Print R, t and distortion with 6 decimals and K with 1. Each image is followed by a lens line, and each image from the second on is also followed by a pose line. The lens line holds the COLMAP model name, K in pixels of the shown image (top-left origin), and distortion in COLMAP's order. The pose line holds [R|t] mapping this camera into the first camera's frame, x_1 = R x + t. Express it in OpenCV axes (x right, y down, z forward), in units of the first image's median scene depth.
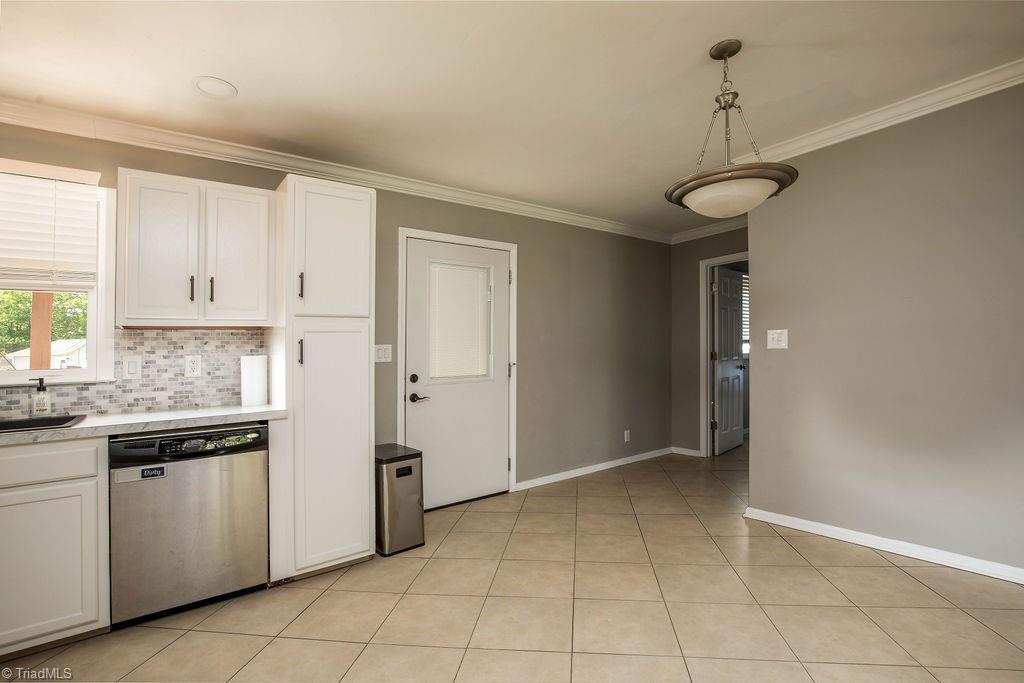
lens RADIAL K [[491.2, 0, 475.9], [0, 491.2, 373.6], [0, 0, 1]] dist [-0.028958, 0.004728]
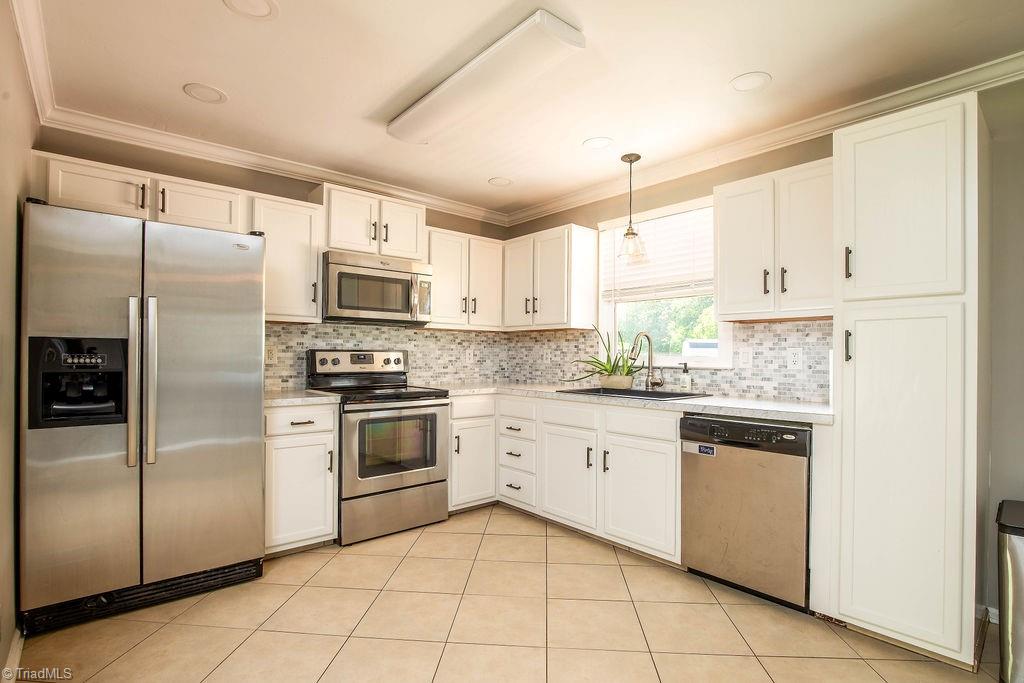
lens RADIAL K [[491.2, 0, 497.3], [0, 491.2, 355.5], [0, 0, 1]] dist [-0.028958, 0.004728]
pose [[0.105513, 0.033240, -0.993862, 0.342081], [-0.047634, 0.998463, 0.028337, -0.021835], [0.993276, 0.044351, 0.106934, 0.314333]]
